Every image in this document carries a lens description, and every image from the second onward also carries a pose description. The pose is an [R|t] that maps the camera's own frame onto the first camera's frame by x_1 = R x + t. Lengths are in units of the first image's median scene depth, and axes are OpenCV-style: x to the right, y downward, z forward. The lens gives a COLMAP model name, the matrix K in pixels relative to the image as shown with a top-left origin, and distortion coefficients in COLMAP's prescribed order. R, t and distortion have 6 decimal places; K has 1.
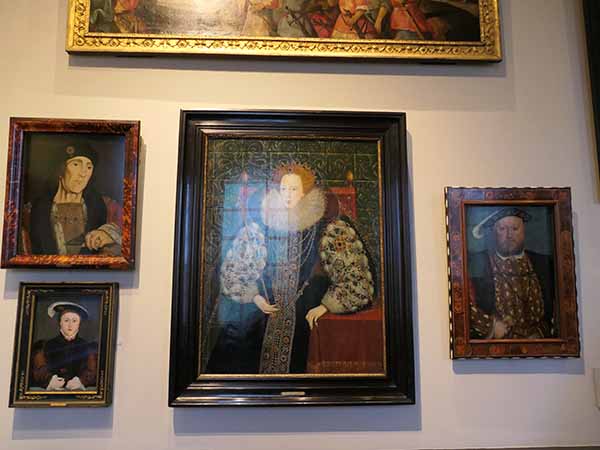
lens RADIAL K [[474.1, 0, 300.0], [0, 474.1, 225.0], [0, 0, 1]] dist [-0.012197, -0.005366]
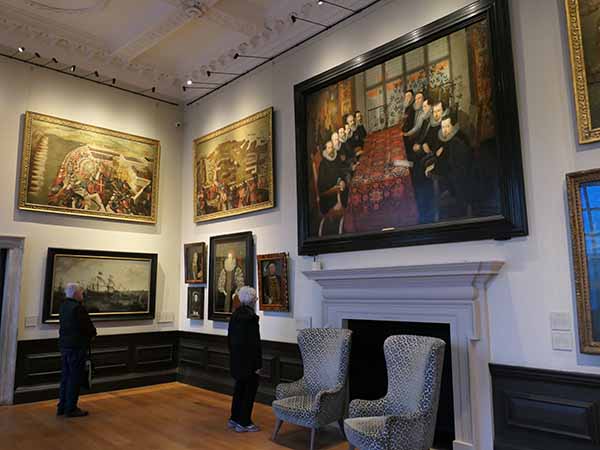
lens RADIAL K [[474.1, 0, 300.0], [0, 474.1, 225.0], [0, 0, 1]] dist [-0.012197, -0.005366]
pose [[0.654897, -0.102471, -0.748739, 2.828764], [0.119234, 0.992366, -0.031523, -0.144515], [0.746253, -0.068631, 0.662115, -0.818439]]
